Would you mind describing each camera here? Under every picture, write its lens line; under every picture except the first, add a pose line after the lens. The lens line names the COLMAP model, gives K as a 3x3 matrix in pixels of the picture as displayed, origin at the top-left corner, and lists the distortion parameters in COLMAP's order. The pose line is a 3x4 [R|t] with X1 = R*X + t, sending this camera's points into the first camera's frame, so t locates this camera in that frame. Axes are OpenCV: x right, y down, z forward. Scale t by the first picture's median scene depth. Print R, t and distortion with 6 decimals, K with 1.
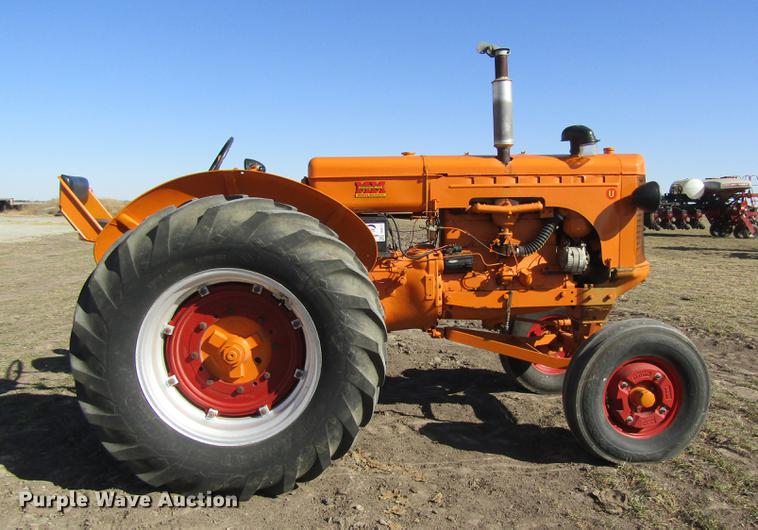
lens RADIAL K [[617.8, 0, 398.0], [0, 617.8, 285.8], [0, 0, 1]] dist [0.001403, -0.004190]
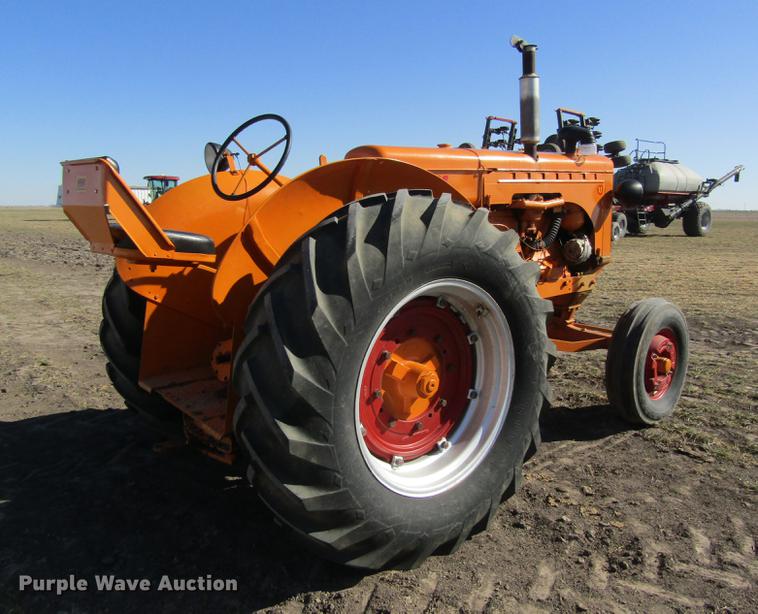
lens RADIAL K [[625.0, 0, 378.5], [0, 625.0, 304.3], [0, 0, 1]] dist [-0.008711, -0.000208]
pose [[0.833798, -0.096476, 0.543575, -0.687594], [0.078483, 0.995326, 0.056270, -0.042143], [-0.546463, -0.004256, 0.837473, 0.303602]]
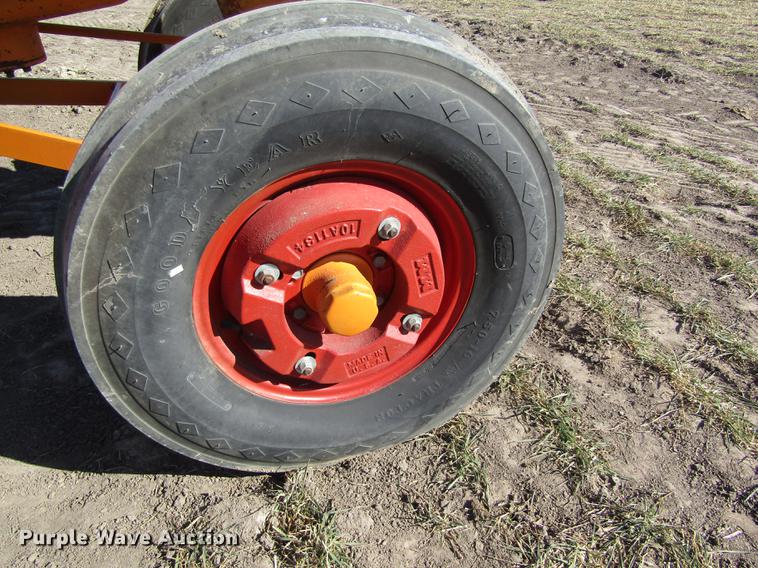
lens RADIAL K [[536.6, 0, 375.7], [0, 536.6, 283.4], [0, 0, 1]] dist [-0.026747, 0.011794]
pose [[0.986977, -0.107931, 0.119276, 0.383119], [0.041066, 0.885980, 0.461901, 0.056021], [-0.155530, -0.450987, 0.878875, 0.776151]]
